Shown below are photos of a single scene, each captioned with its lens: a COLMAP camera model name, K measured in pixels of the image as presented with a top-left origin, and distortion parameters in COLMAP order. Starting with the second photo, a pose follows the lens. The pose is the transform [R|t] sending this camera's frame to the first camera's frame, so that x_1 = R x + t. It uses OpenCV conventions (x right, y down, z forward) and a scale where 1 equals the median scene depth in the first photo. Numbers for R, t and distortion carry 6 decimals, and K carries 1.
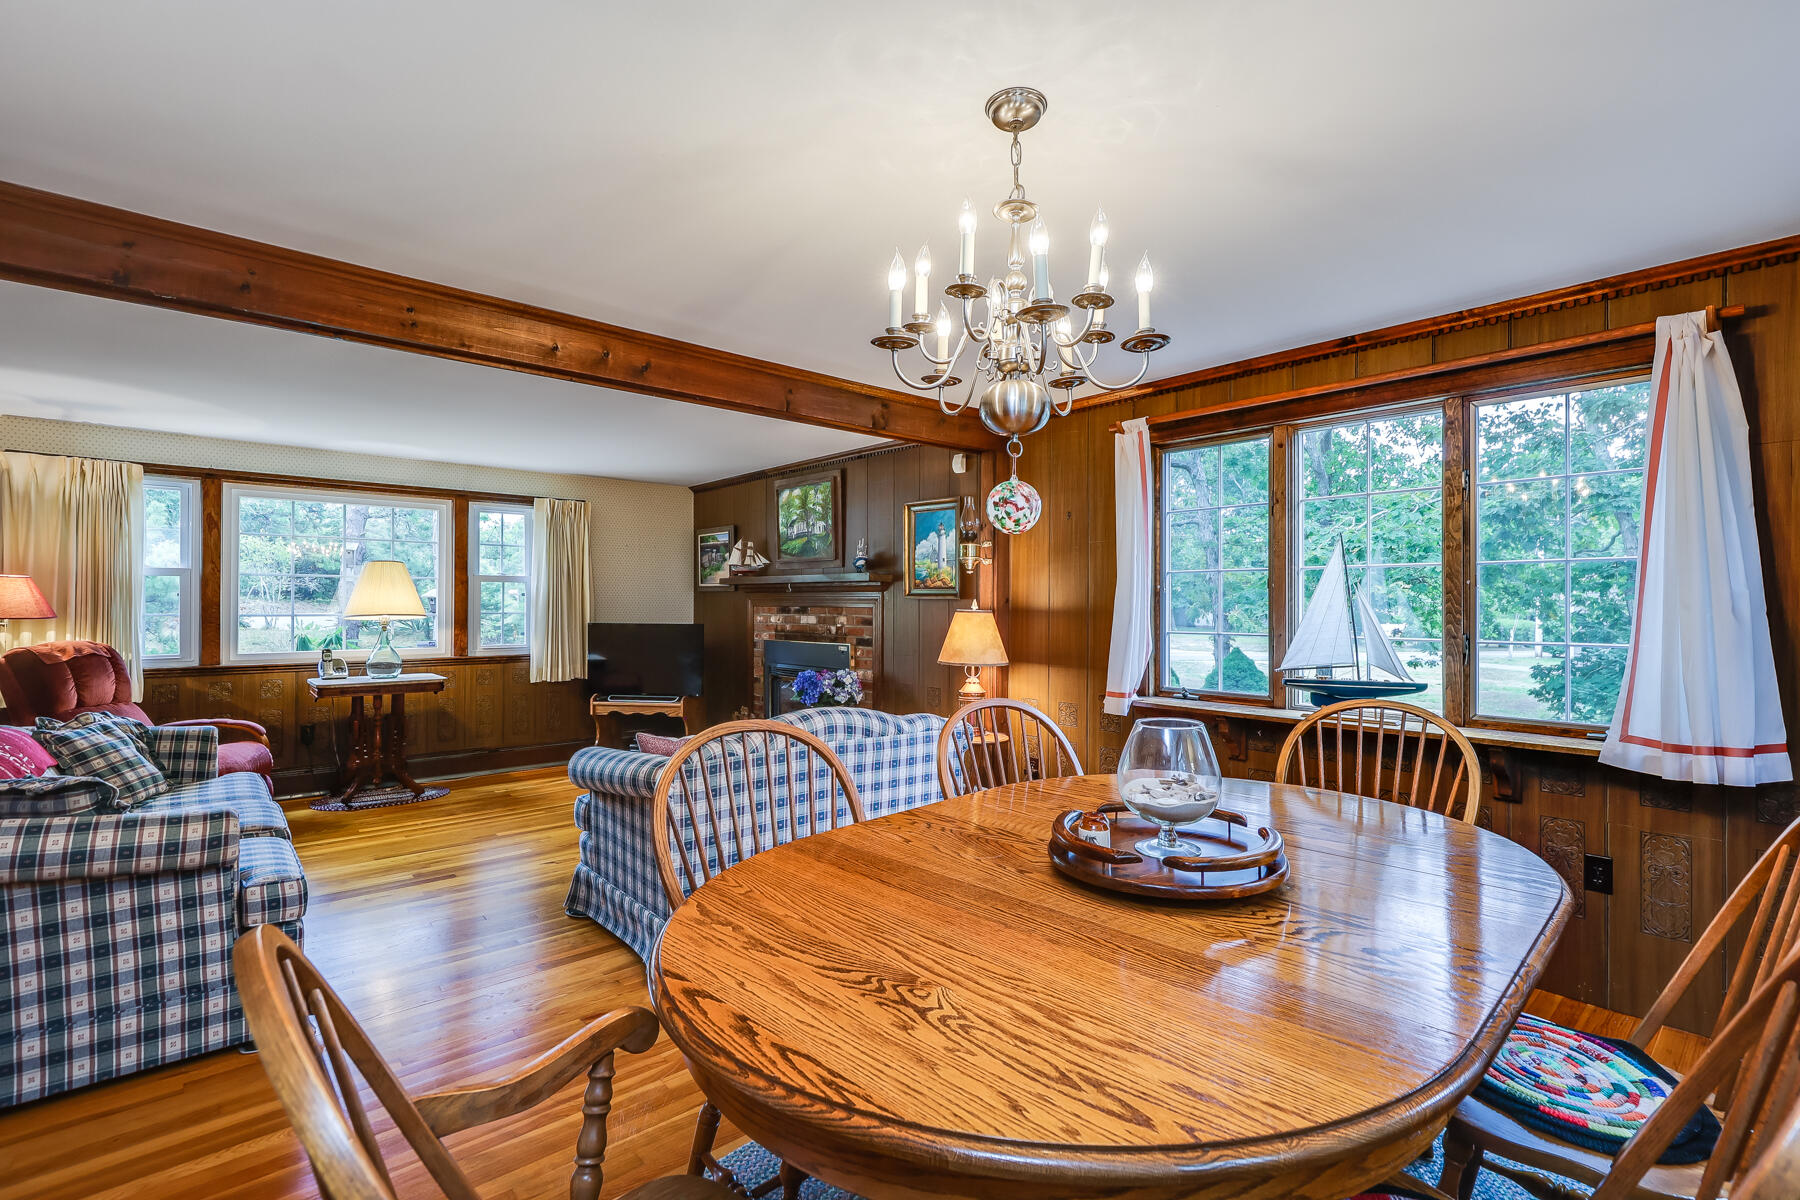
lens RADIAL K [[815.0, 0, 914.8], [0, 815.0, 587.7], [0, 0, 1]] dist [0.005128, -0.000057]
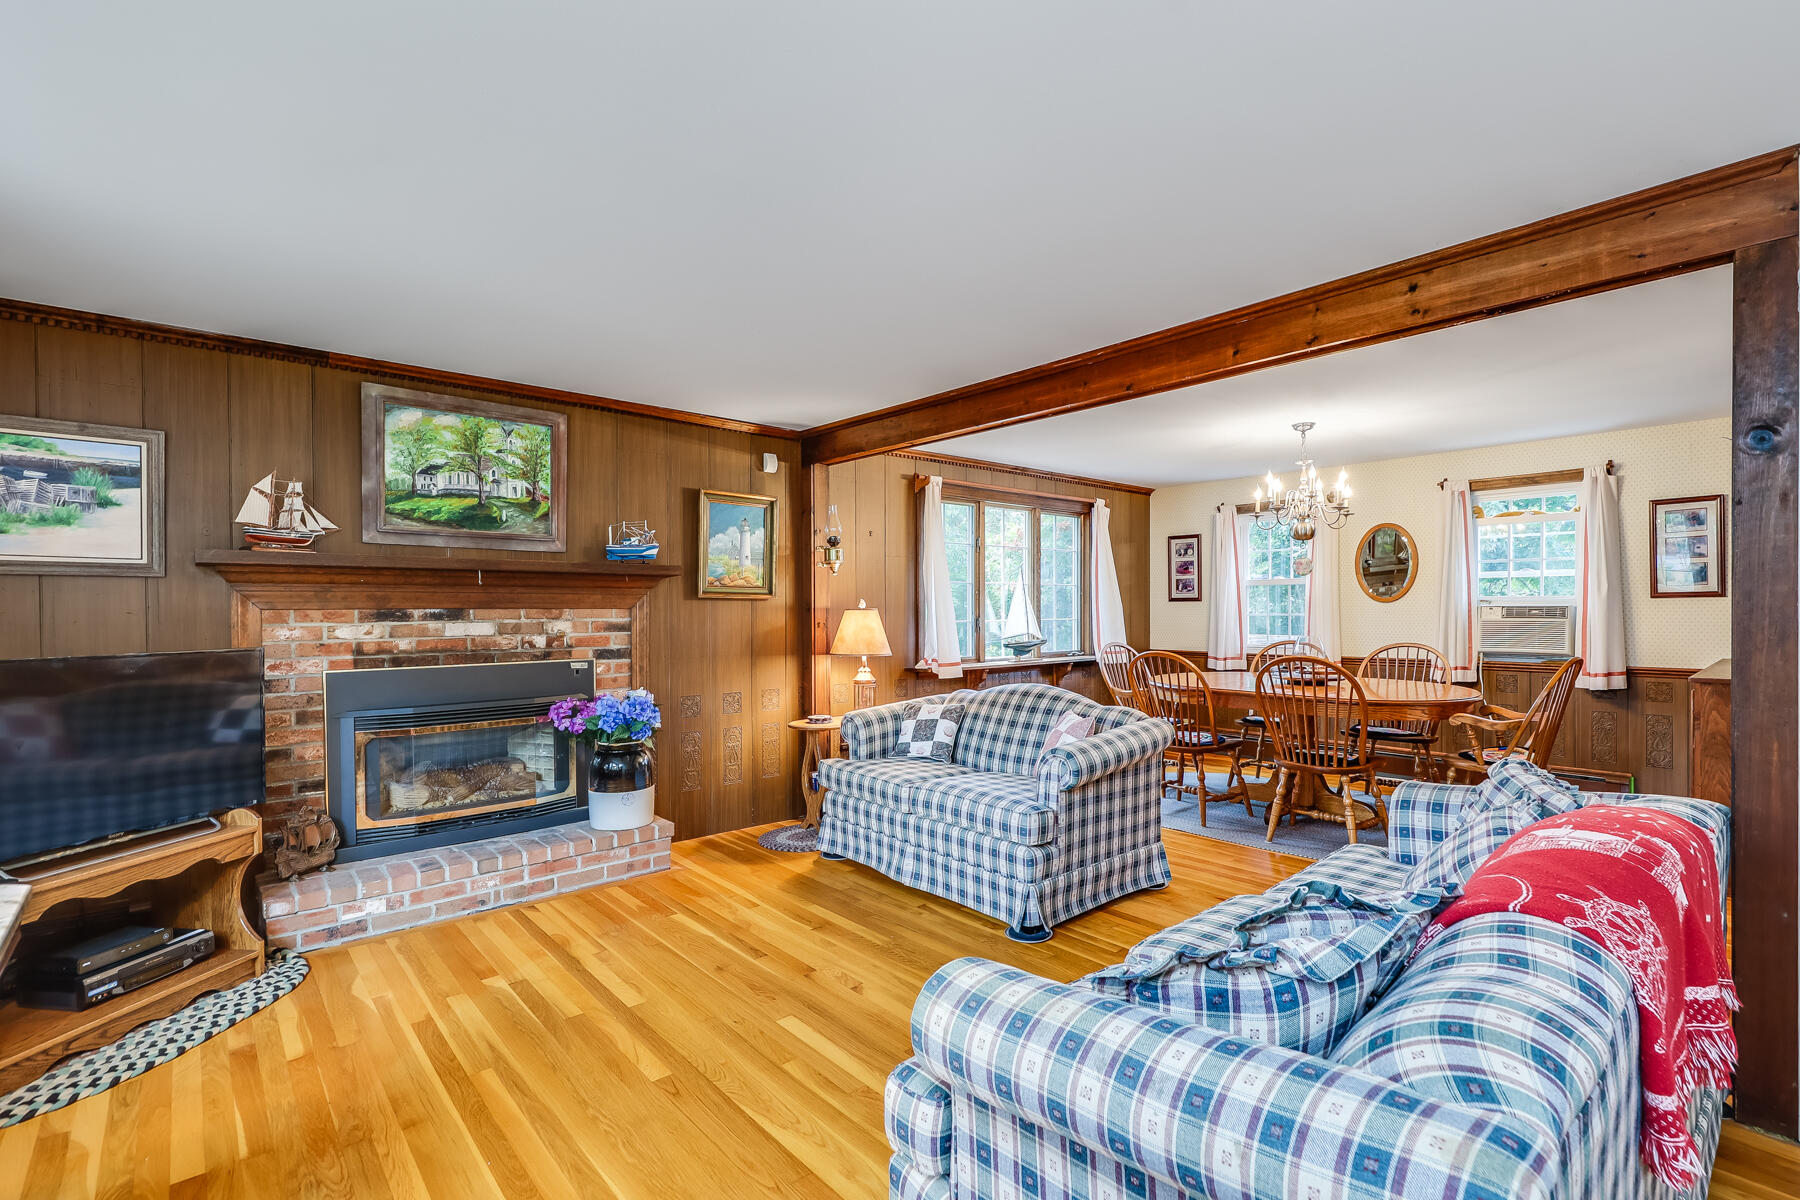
lens RADIAL K [[815.0, 0, 908.9], [0, 815.0, 614.3], [0, 0, 1]] dist [0.005128, -0.000057]
pose [[0.009368, -0.011840, 0.999886, -0.779870], [-0.014084, 0.999829, 0.011971, 0.015745], [-0.999857, -0.014194, 0.009199, 0.670440]]
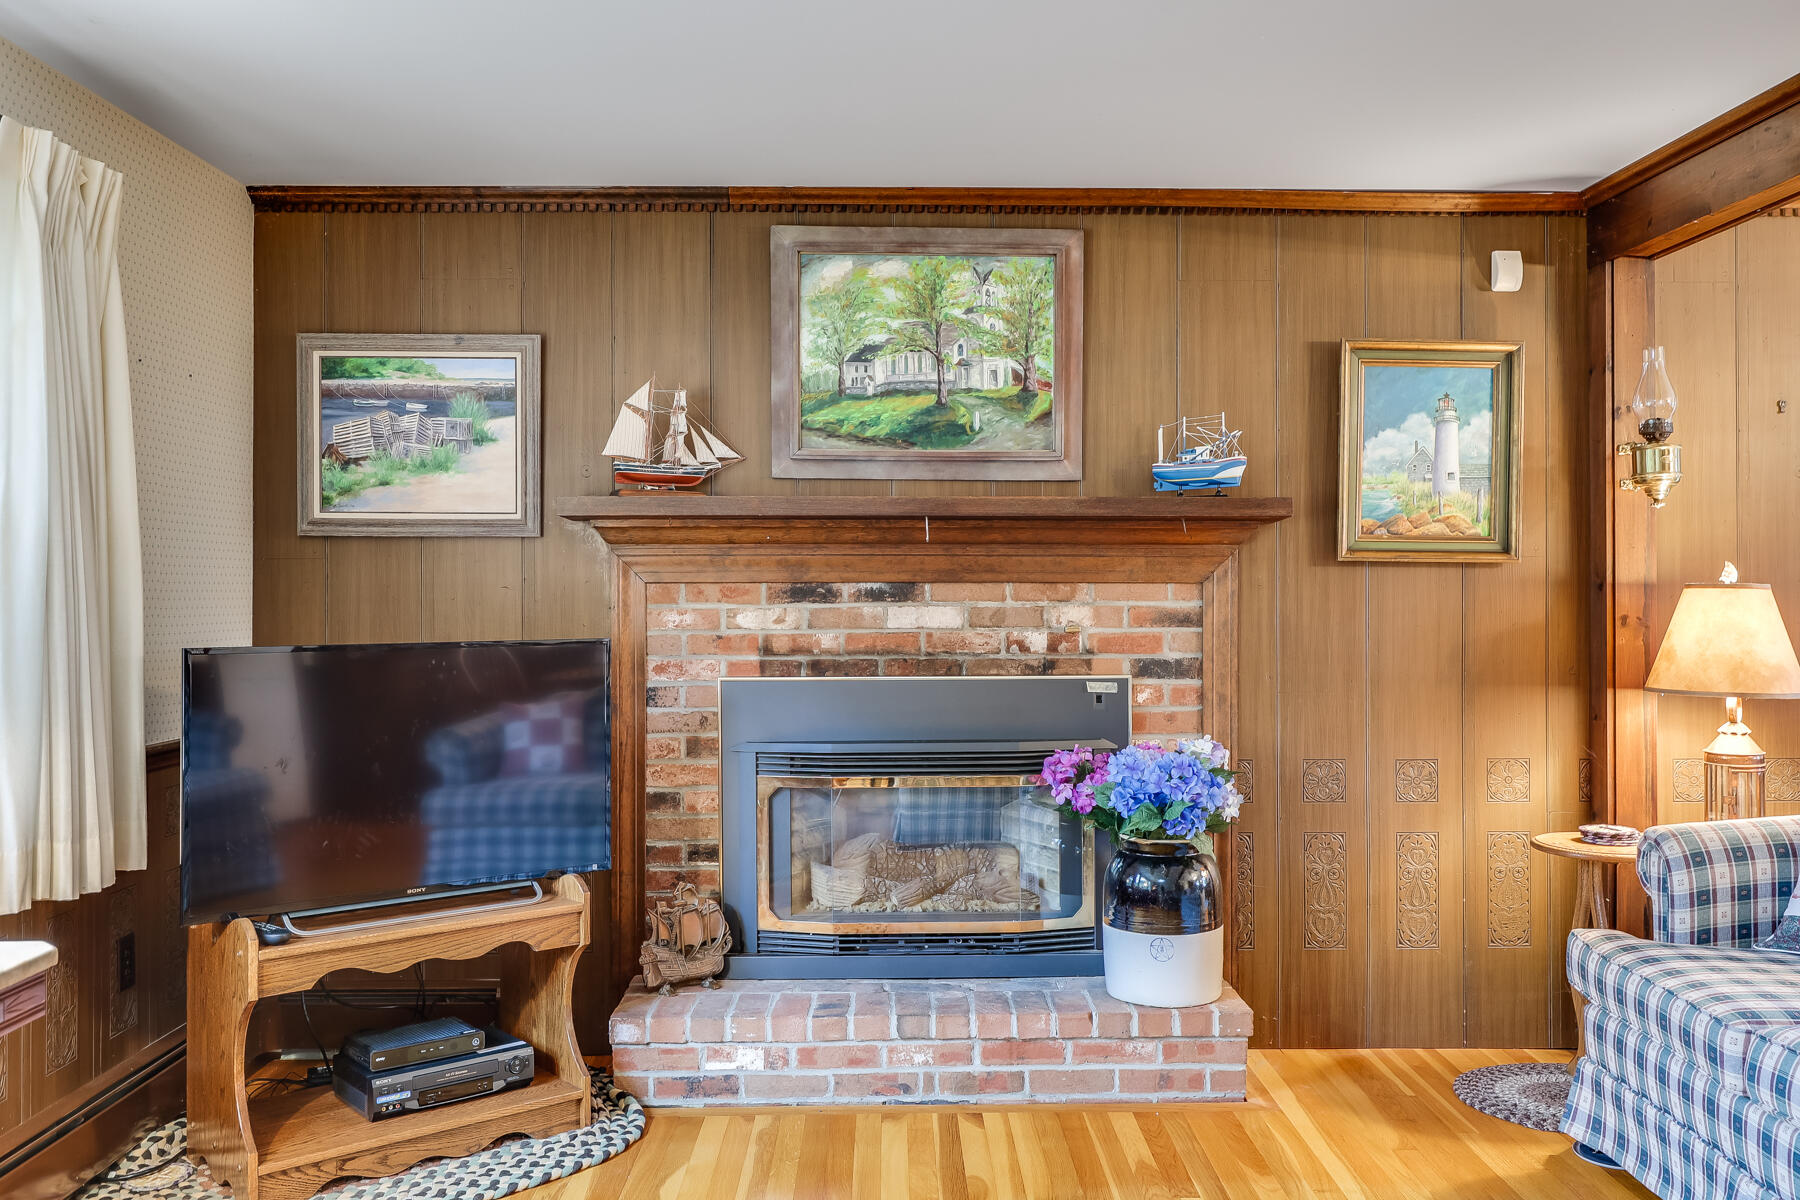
lens RADIAL K [[1513.2, 0, 909.6], [0, 1513.2, 568.6], [0, 0, 1]] dist [0.007170, -0.003792]
pose [[0.647755, 0.002232, 0.761845, -0.679348], [-0.010517, 0.999927, 0.006013, 0.013330], [-0.761776, -0.011908, 0.647731, 0.571143]]
